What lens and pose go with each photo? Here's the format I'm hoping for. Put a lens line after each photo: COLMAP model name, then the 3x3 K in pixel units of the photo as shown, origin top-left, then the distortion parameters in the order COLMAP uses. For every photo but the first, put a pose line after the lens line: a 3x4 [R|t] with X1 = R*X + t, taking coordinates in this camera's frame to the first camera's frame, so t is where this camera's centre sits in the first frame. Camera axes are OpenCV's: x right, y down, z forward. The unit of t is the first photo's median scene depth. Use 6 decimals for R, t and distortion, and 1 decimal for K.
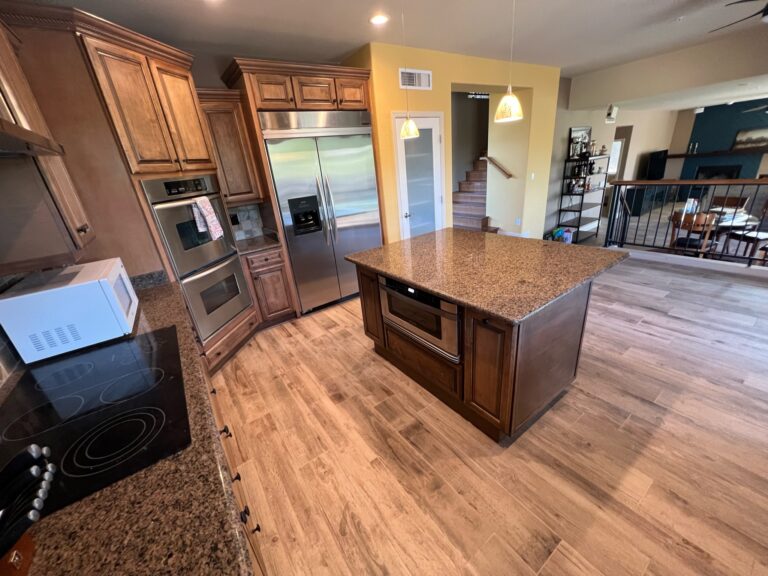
lens RADIAL K [[306.4, 0, 381.7], [0, 306.4, 286.3], [0, 0, 1]] dist [-0.001918, 0.000184]
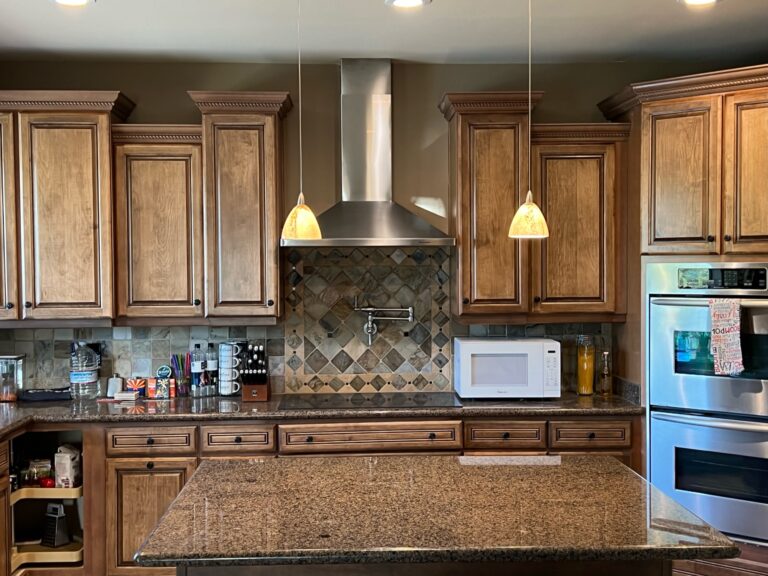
lens RADIAL K [[1007.4, 0, 385.2], [0, 1007.4, 297.7], [0, 0, 1]] dist [0.126134, -0.050348]
pose [[-0.543436, 0.127524, -0.829707, 1.550190], [-0.260901, 0.913785, 0.311330, -0.839199], [0.797877, 0.385660, -0.463313, 1.602932]]
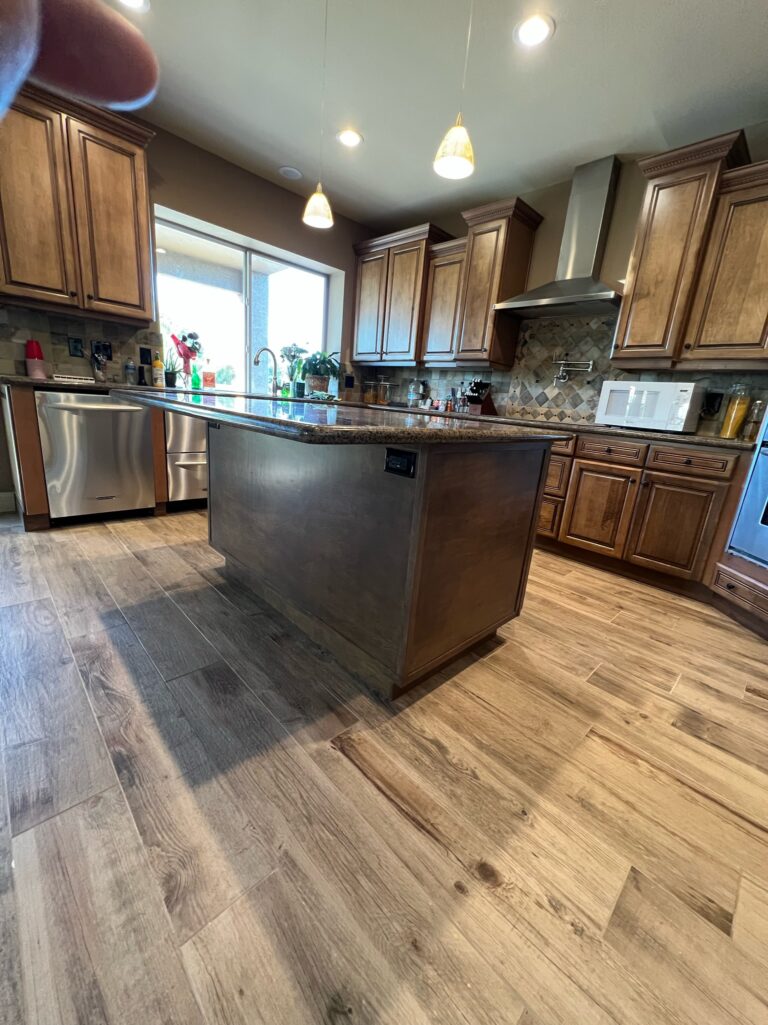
lens RADIAL K [[409.0, 0, 386.6], [0, 409.0, 508.8], [0, 0, 1]] dist [-0.001918, 0.000184]
pose [[-0.987442, 0.049507, -0.150025, 0.318979], [-0.052393, 0.793268, 0.606615, -0.448768], [0.149042, 0.606857, -0.780712, 1.816694]]
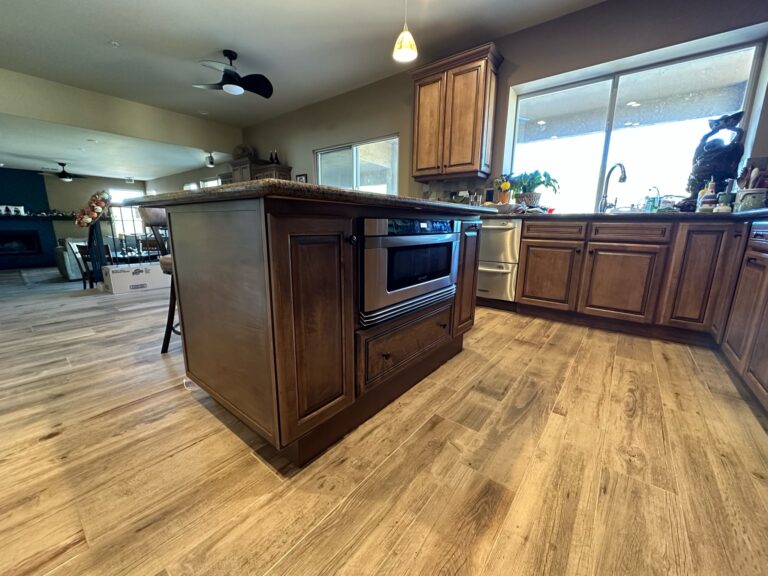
lens RADIAL K [[304.9, 0, 384.9], [0, 304.9, 287.0], [0, 0, 1]] dist [-0.000482, -0.000233]
pose [[-0.281281, -0.101915, 0.954198, -0.506193], [0.373207, 0.904448, 0.206616, -0.033267], [-0.884080, 0.414230, -0.216369, 1.198669]]
